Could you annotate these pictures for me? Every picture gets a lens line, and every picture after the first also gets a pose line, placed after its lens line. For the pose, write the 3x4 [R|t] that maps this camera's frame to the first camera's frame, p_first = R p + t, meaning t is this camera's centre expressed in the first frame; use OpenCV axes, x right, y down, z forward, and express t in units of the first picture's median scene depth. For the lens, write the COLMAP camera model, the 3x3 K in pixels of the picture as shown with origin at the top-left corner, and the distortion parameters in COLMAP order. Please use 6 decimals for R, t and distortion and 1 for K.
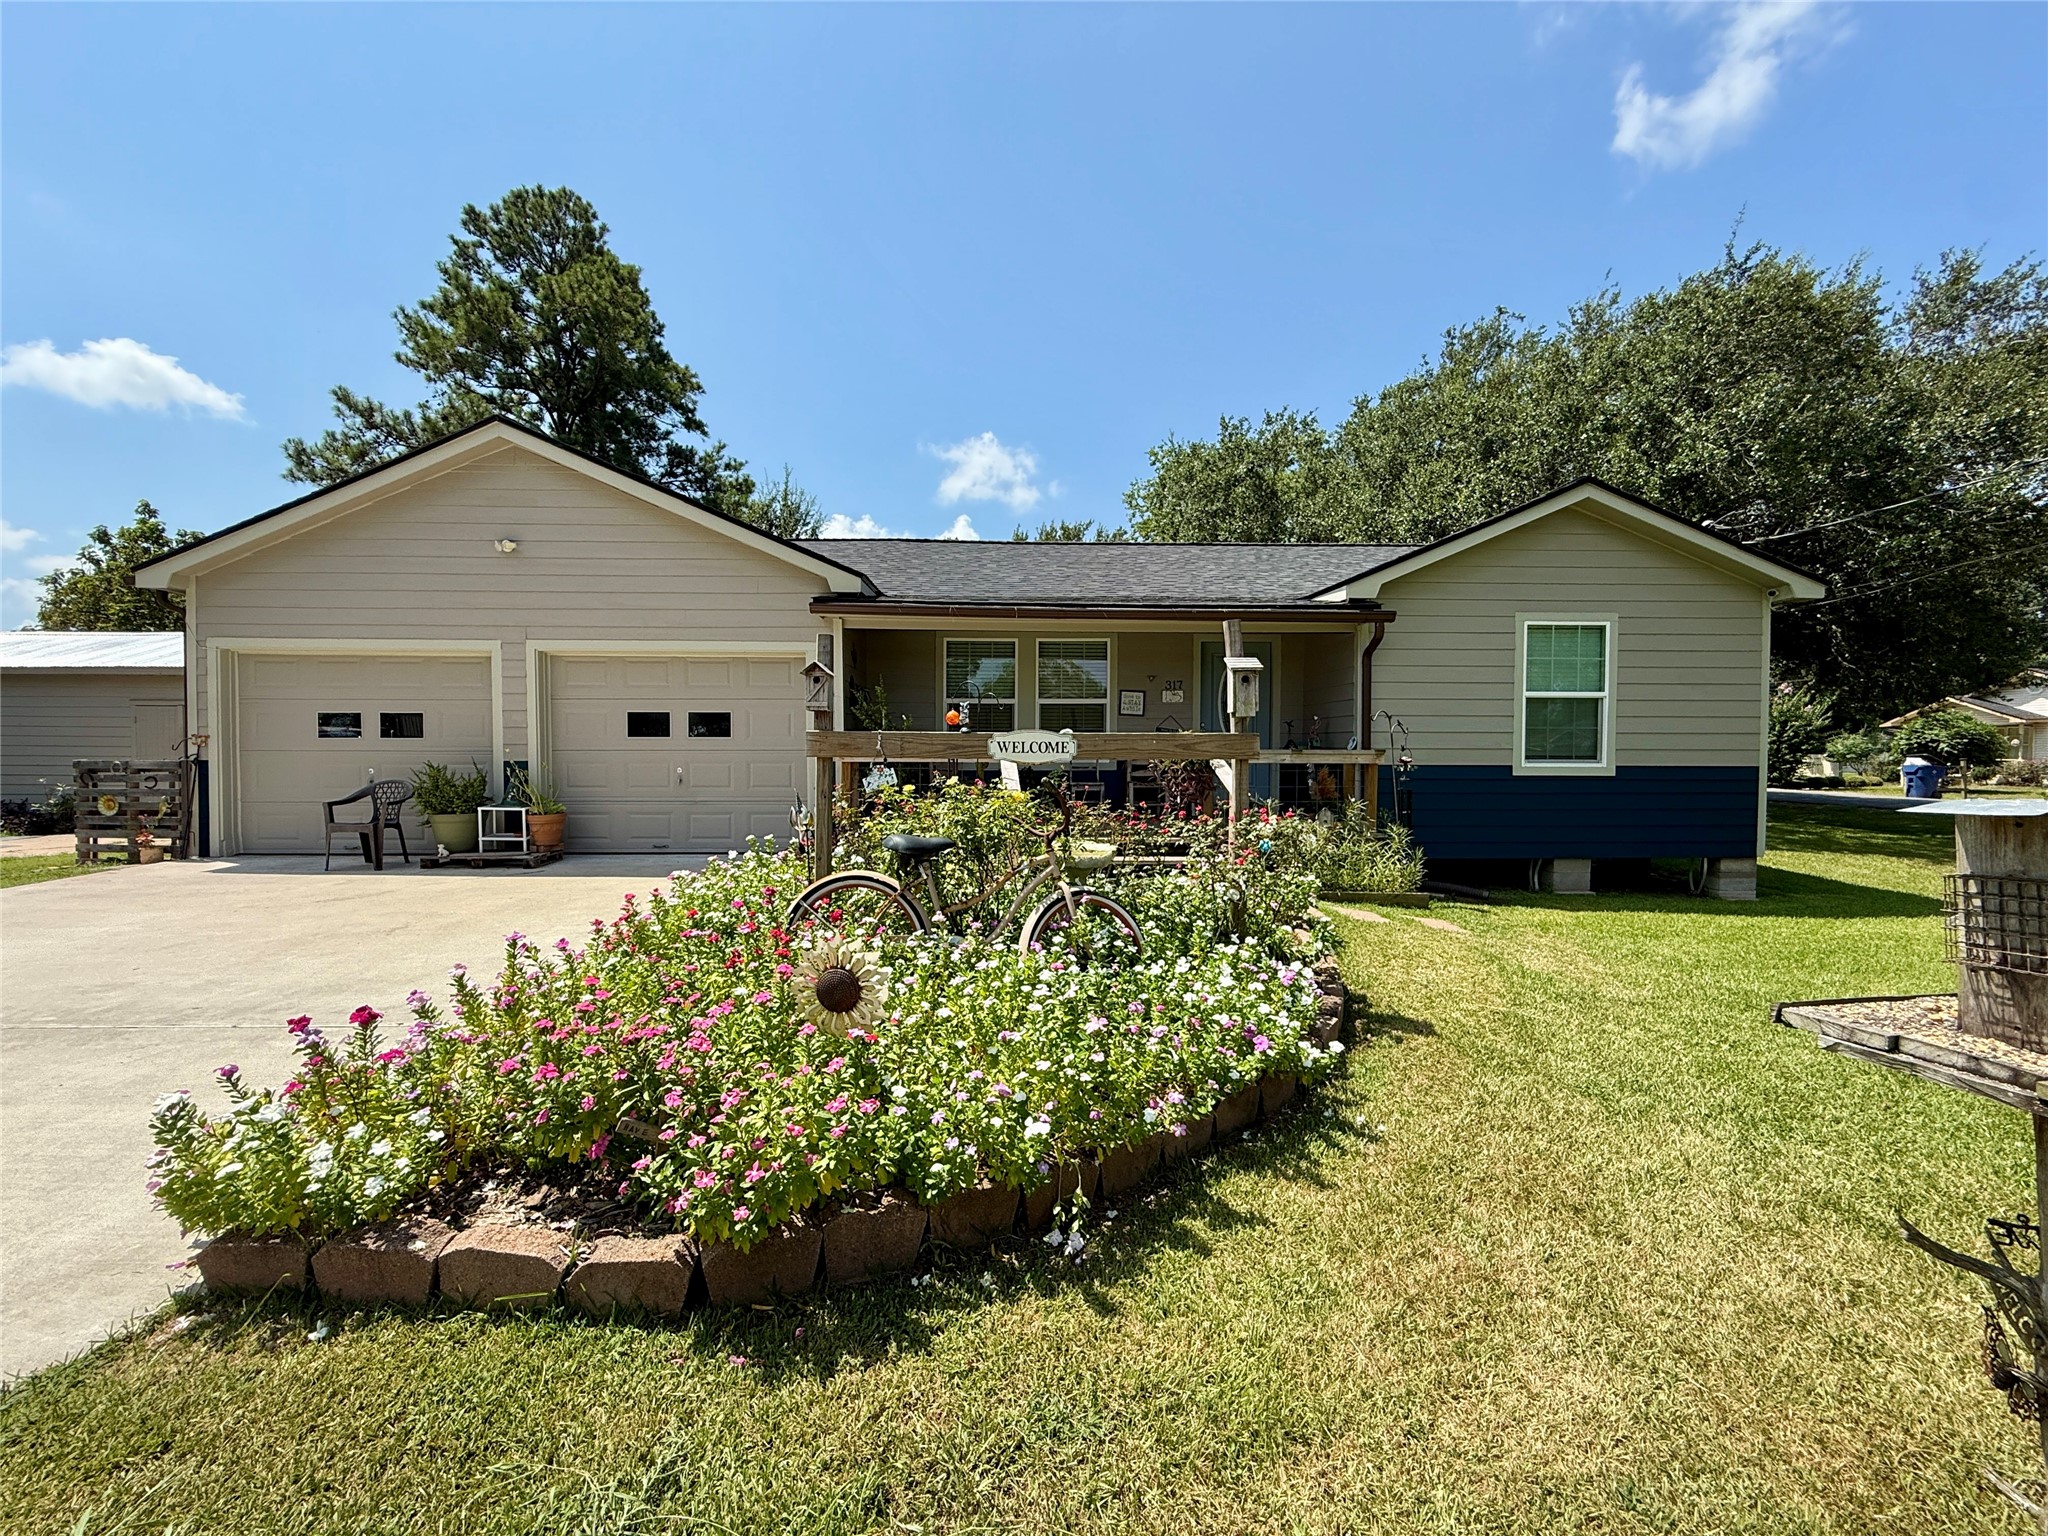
lens RADIAL K [[818.7, 0, 1017.2], [0, 818.7, 765.2], [0, 0, 1]] dist [0.000847, -0.000289]
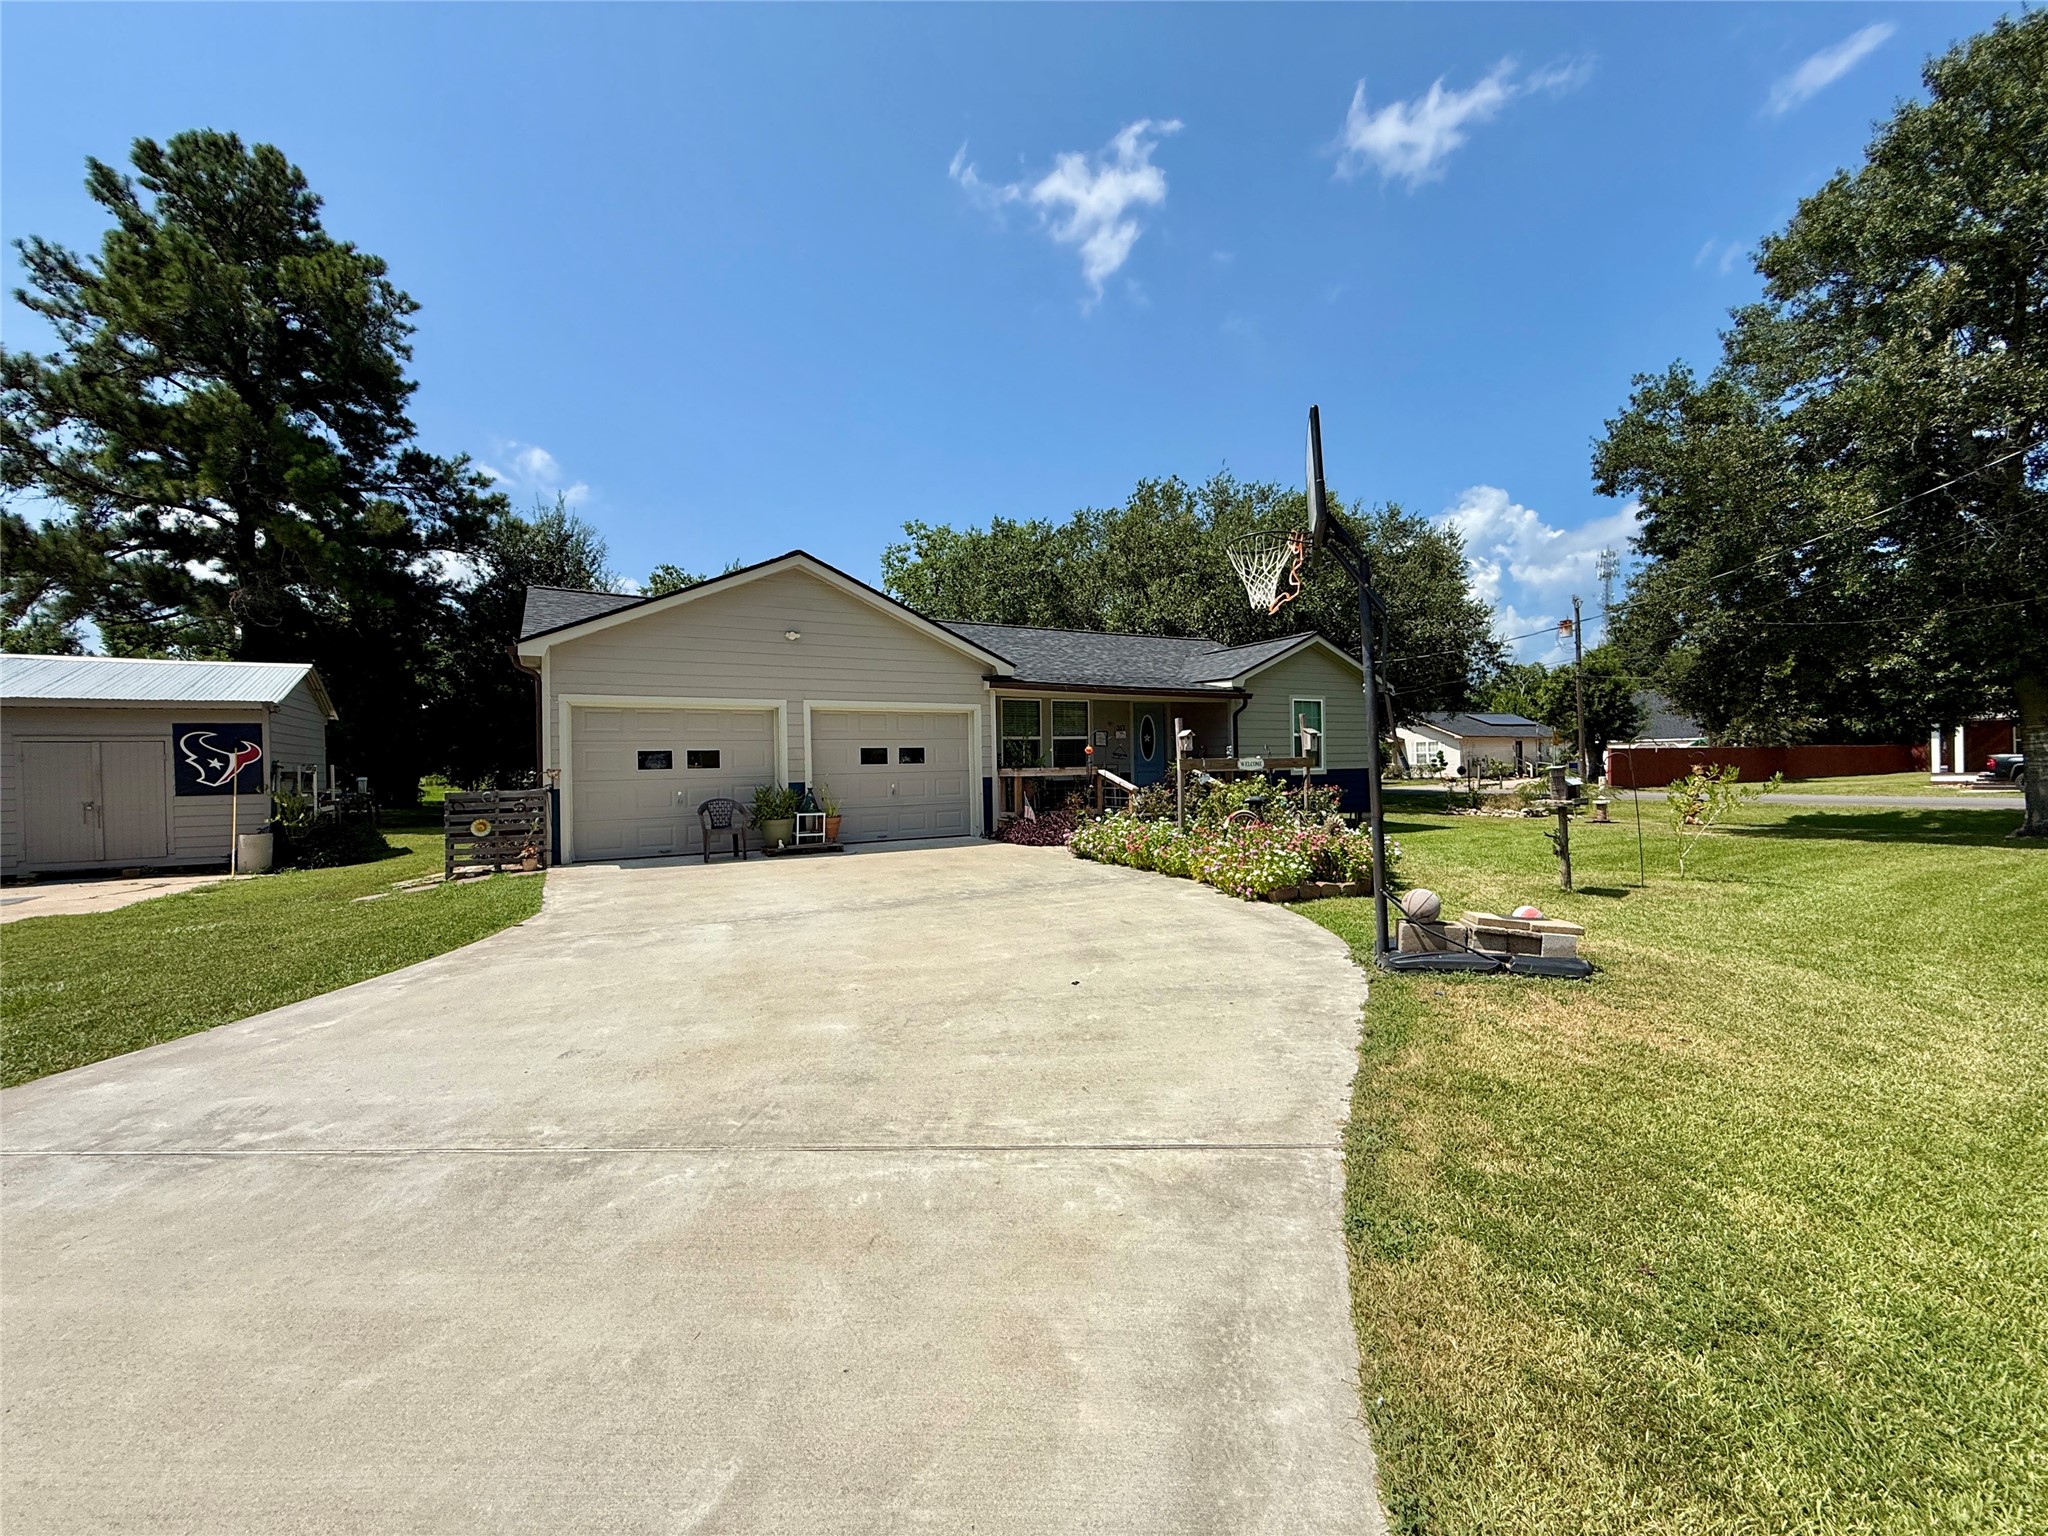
lens RADIAL K [[818.7, 0, 1017.2], [0, 818.7, 765.2], [0, 0, 1]] dist [0.000847, -0.000289]
pose [[0.882568, -0.019787, 0.469768, -0.930562], [0.031370, 0.999366, -0.016842, 0.001076], [-0.469137, 0.029601, 0.882629, -0.458858]]
